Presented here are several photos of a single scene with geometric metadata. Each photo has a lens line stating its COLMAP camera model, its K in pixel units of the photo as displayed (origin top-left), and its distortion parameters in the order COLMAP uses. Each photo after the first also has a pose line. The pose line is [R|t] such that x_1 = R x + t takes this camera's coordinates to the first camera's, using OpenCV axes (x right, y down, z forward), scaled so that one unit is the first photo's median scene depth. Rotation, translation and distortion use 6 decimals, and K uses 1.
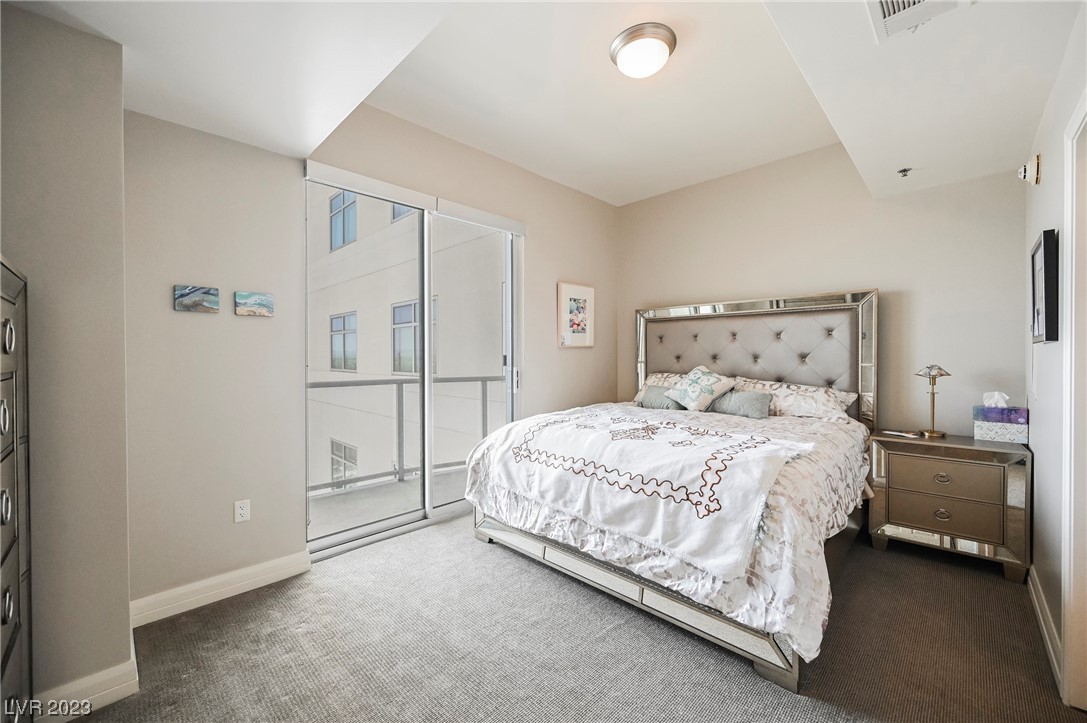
lens RADIAL K [[427.5, 0, 541.0], [0, 427.5, 360.5], [0, 0, 1]] dist [-0.001993, -0.000082]
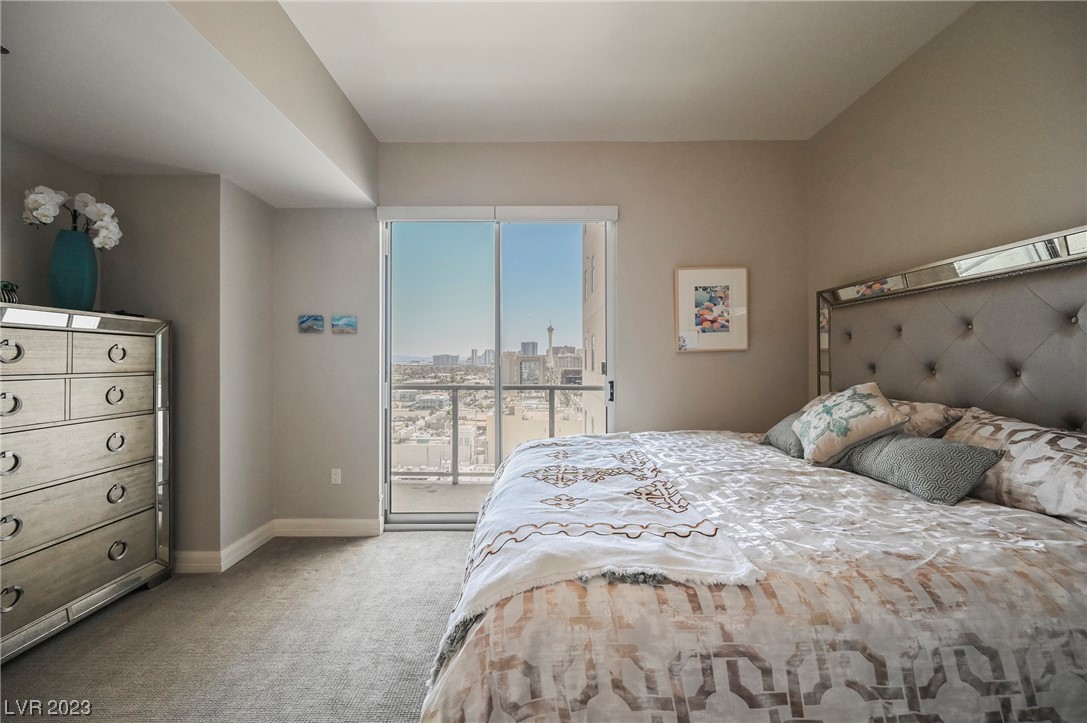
lens RADIAL K [[425.4, 0, 541.1], [0, 425.4, 360.6], [0, 0, 1]] dist [-0.001229, -0.000036]
pose [[0.710645, 0.000395, -0.703551, 0.467202], [-0.008239, 0.999936, -0.007761, -0.008567], [0.703502, 0.011312, 0.710603, 0.316616]]
